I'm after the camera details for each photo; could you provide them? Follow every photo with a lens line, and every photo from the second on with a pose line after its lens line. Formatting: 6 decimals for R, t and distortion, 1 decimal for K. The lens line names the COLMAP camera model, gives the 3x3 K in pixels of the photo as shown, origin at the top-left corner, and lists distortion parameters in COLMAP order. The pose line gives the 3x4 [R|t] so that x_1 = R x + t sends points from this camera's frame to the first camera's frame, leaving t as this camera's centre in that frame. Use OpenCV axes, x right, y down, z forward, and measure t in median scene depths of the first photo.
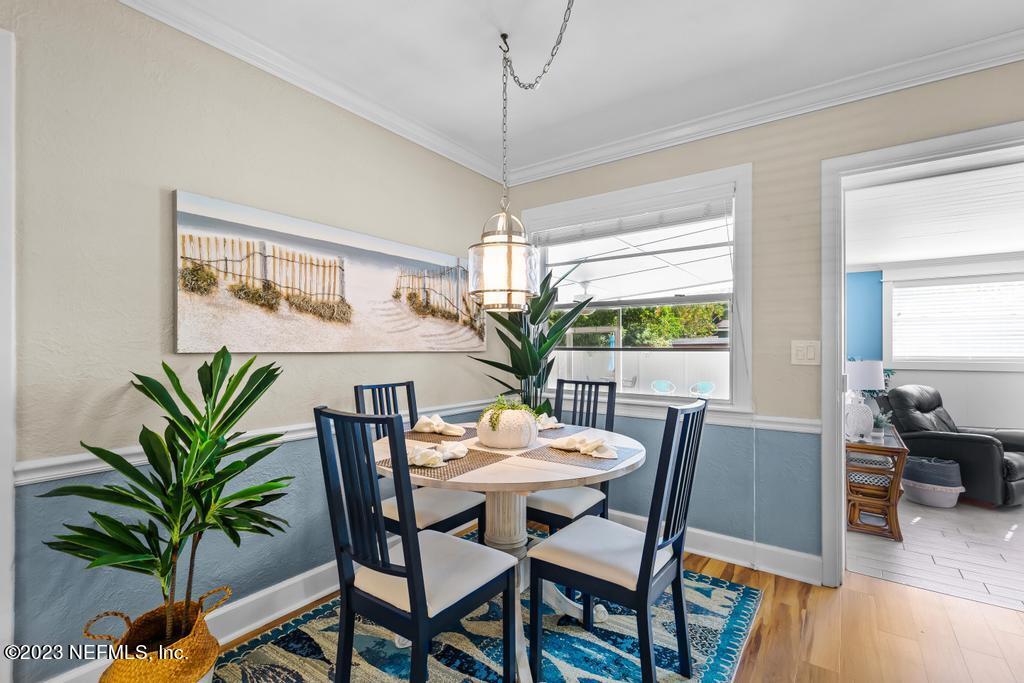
lens RADIAL K [[472.6, 0, 507.4], [0, 472.6, 345.4], [0, 0, 1]] dist [-0.001362, -0.000636]
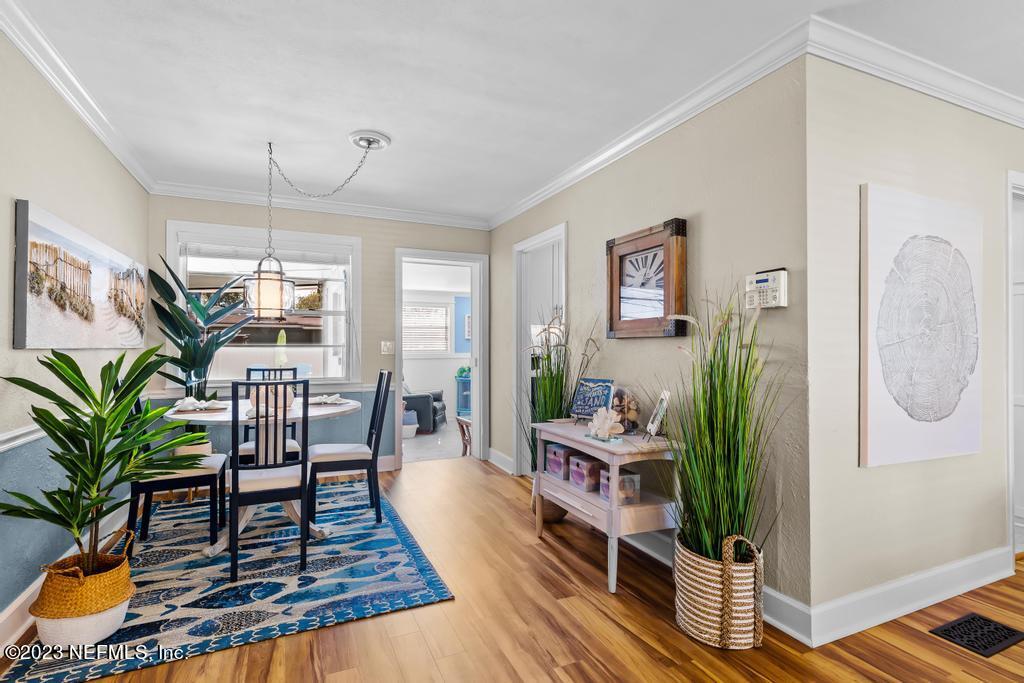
lens RADIAL K [[496.3, 0, 512.0], [0, 496.3, 341.5], [0, 0, 1]] dist [-0.011330, 0.009886]
pose [[0.496311, 0.008638, 0.868102, -0.800178], [-0.006856, 0.999958, -0.006030, -0.002109], [-0.868118, -0.002959, 0.496350, -0.384815]]
